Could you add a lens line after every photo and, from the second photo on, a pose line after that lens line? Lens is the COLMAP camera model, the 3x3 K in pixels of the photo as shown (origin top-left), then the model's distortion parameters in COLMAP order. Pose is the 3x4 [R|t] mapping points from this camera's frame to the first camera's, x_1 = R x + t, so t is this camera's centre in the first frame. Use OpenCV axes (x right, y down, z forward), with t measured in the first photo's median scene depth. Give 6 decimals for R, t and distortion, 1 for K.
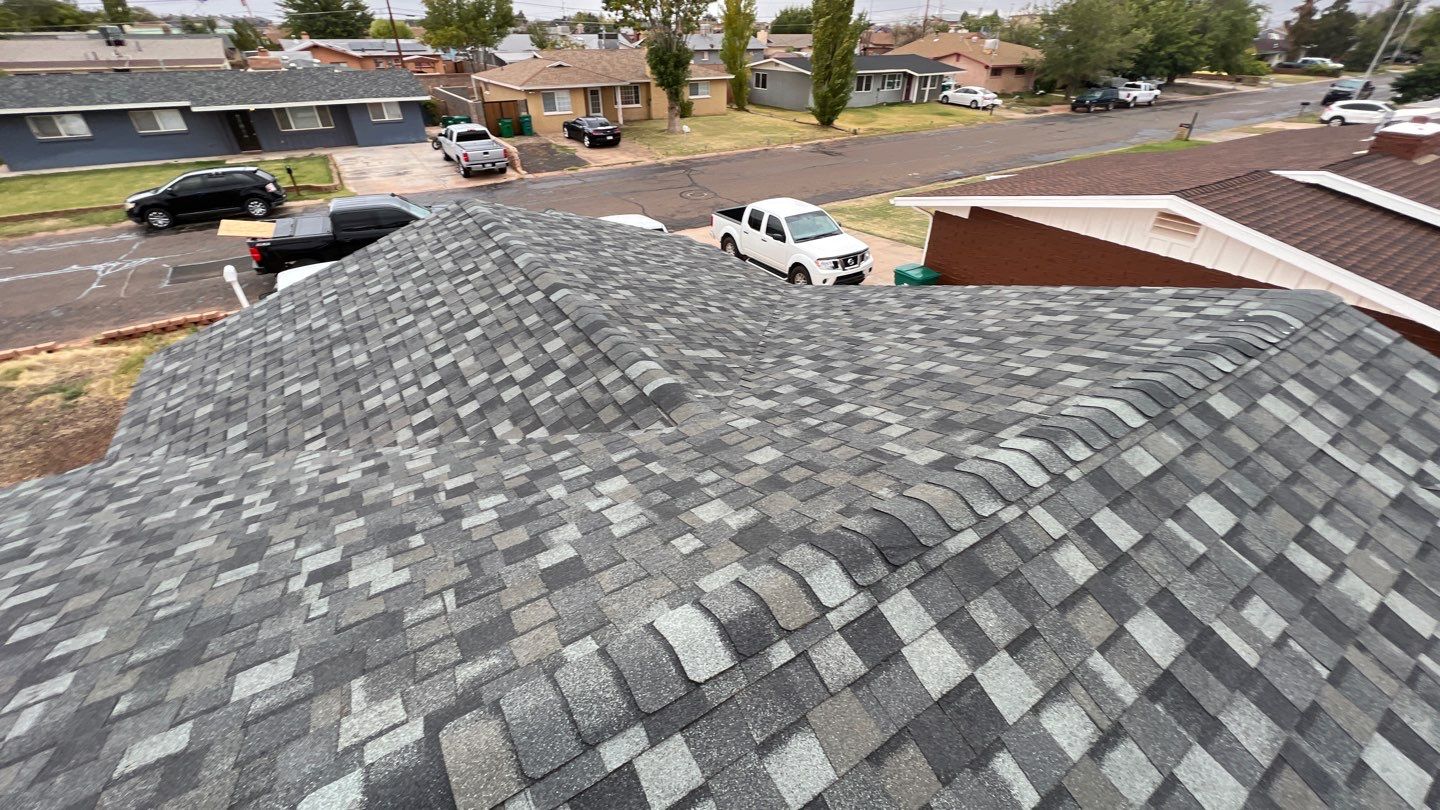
lens RADIAL K [[572.2, 0, 716.6], [0, 572.2, 401.2], [0, 0, 1]] dist [0.000556, -0.000283]
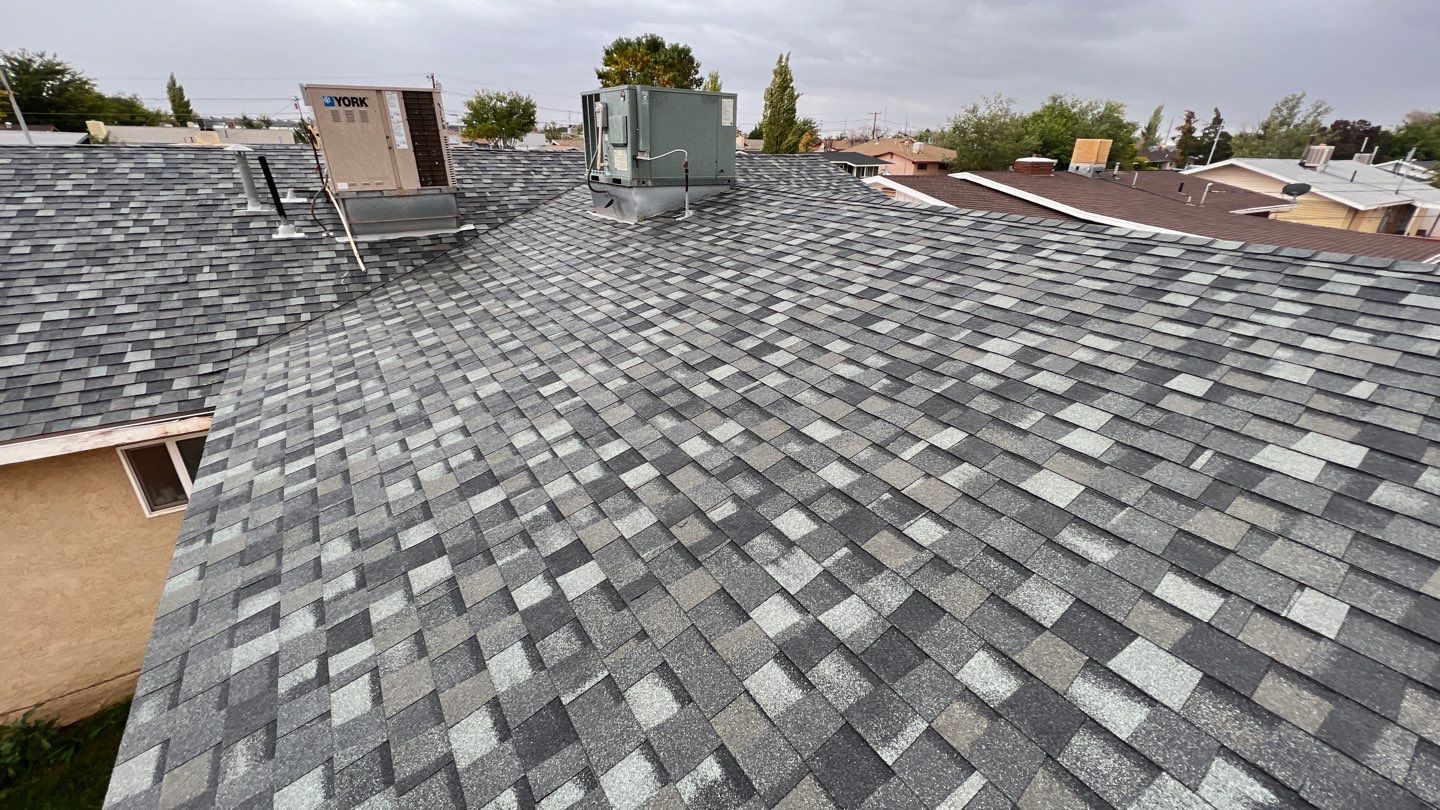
lens RADIAL K [[572.2, 0, 717.0], [0, 572.2, 402.2], [0, 0, 1]] dist [0.000556, -0.000283]
pose [[0.999759, 0.011165, 0.018880, 0.111017], [-0.008239, 0.988880, -0.148487, 0.555528], [-0.020328, 0.148296, 0.988734, -0.679026]]
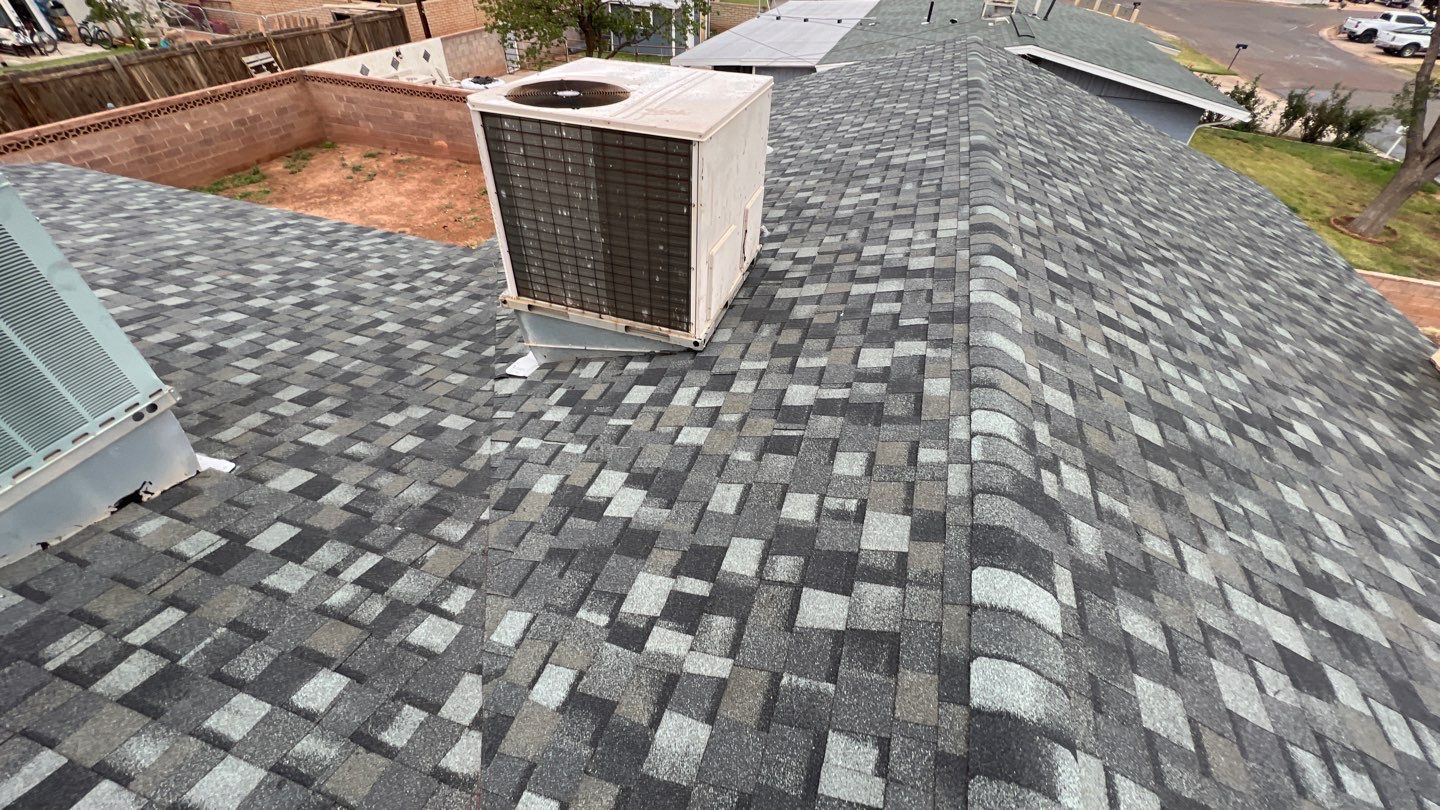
lens RADIAL K [[572.2, 0, 717.9], [0, 572.2, 401.7], [0, 0, 1]] dist [0.000556, -0.000283]
pose [[-0.775631, 0.387195, -0.498474, -0.060024], [-0.380216, 0.343762, 0.858640, 0.002254], [0.503818, 0.855516, -0.119415, -0.014118]]
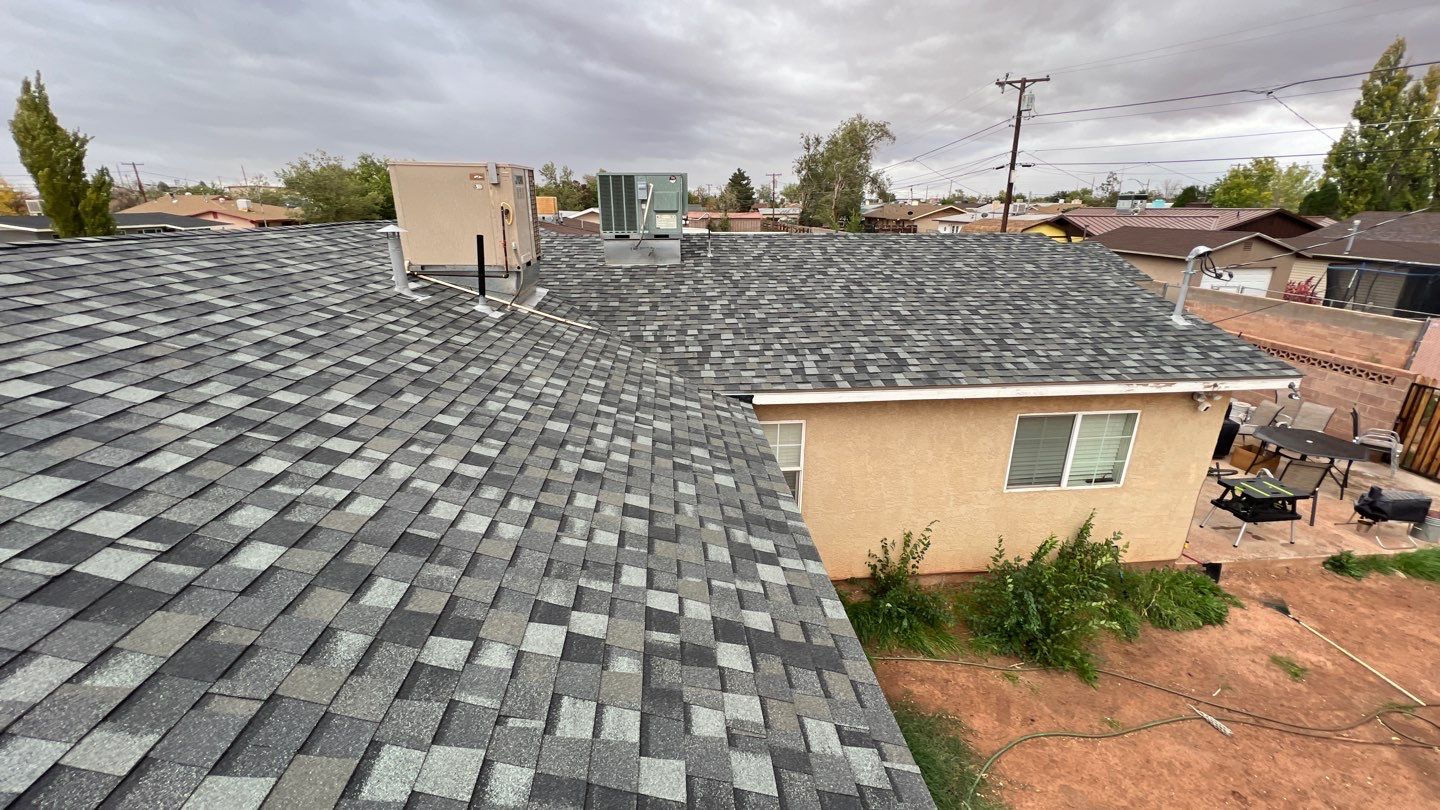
lens RADIAL K [[572.2, 0, 715.4], [0, 572.2, 402.9], [0, 0, 1]] dist [0.000556, -0.000283]
pose [[0.461820, -0.294049, 0.836814, -0.618137], [0.483586, 0.874366, 0.040364, 0.469102], [-0.743550, 0.386030, 0.545998, -0.559123]]
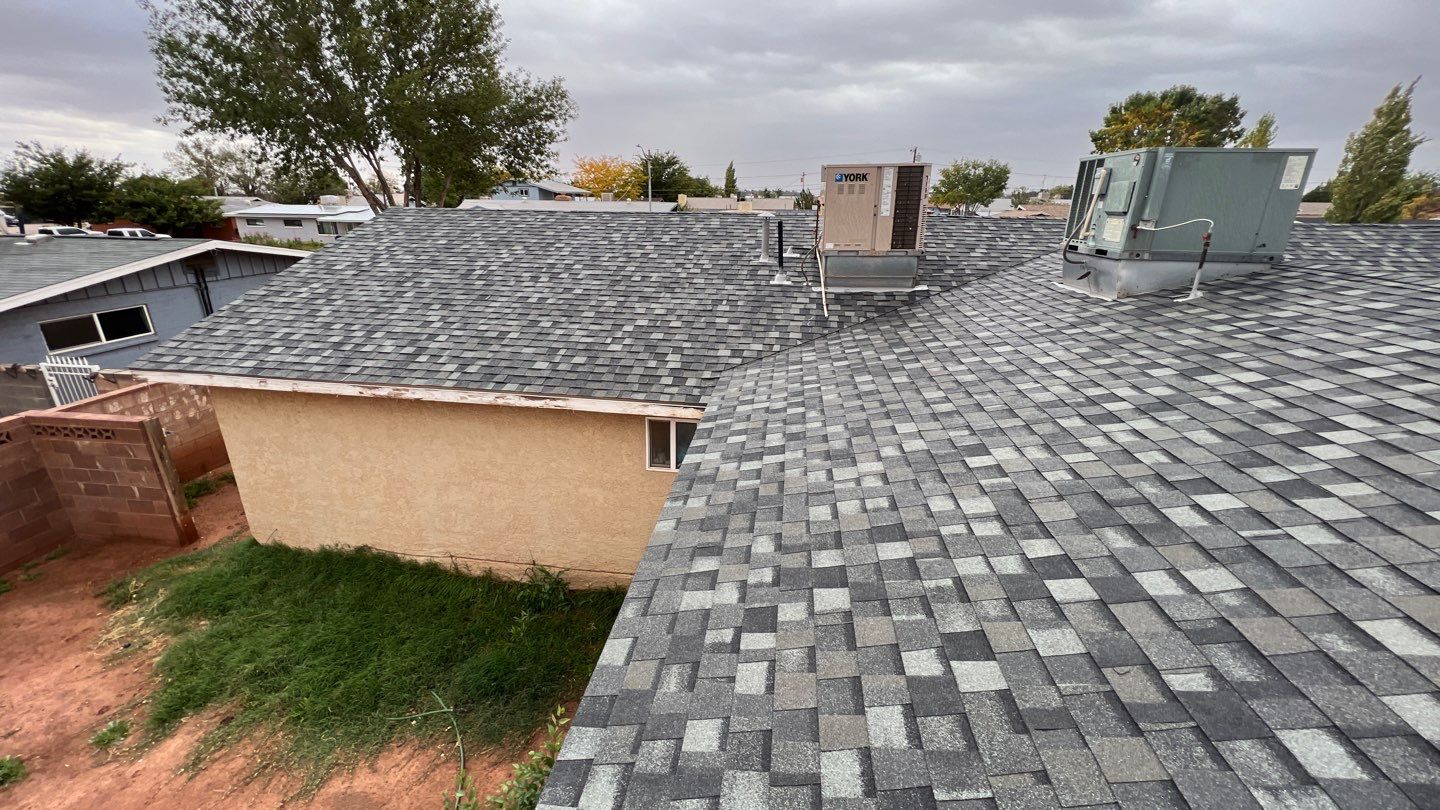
lens RADIAL K [[572.2, 0, 717.3], [0, 572.2, 403.5], [0, 0, 1]] dist [0.000556, -0.000283]
pose [[0.763059, 0.223052, -0.606621, 0.098485], [-0.360135, 0.926093, -0.112488, 0.557120], [0.536697, 0.304301, 0.786992, -0.685751]]
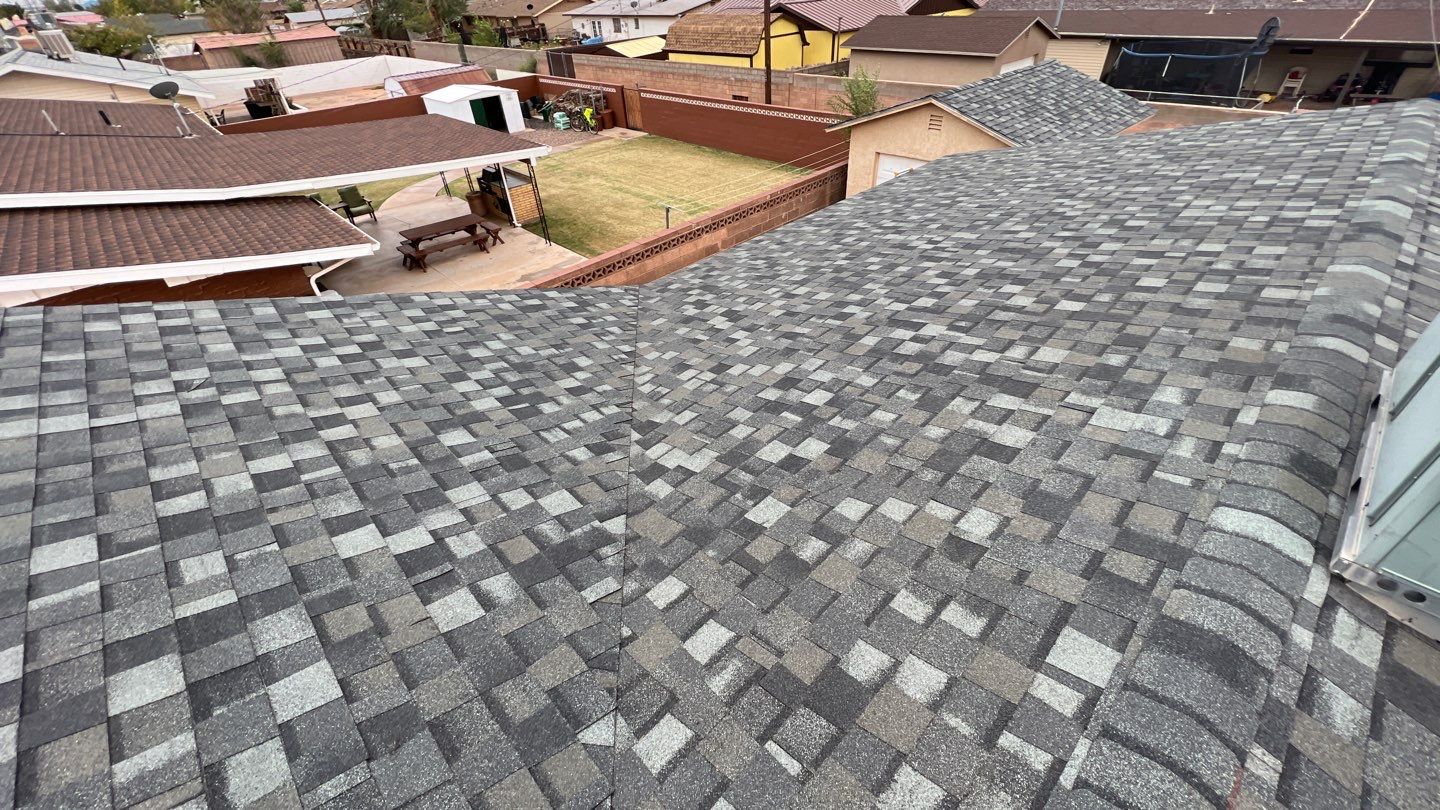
lens RADIAL K [[572.2, 0, 717.3], [0, 572.2, 403.2], [0, 0, 1]] dist [0.000556, -0.000283]
pose [[-0.190275, -0.587714, 0.786376, 0.025362], [0.577160, 0.580997, 0.573872, 0.024653], [-0.794155, 0.563059, 0.228656, -0.017767]]
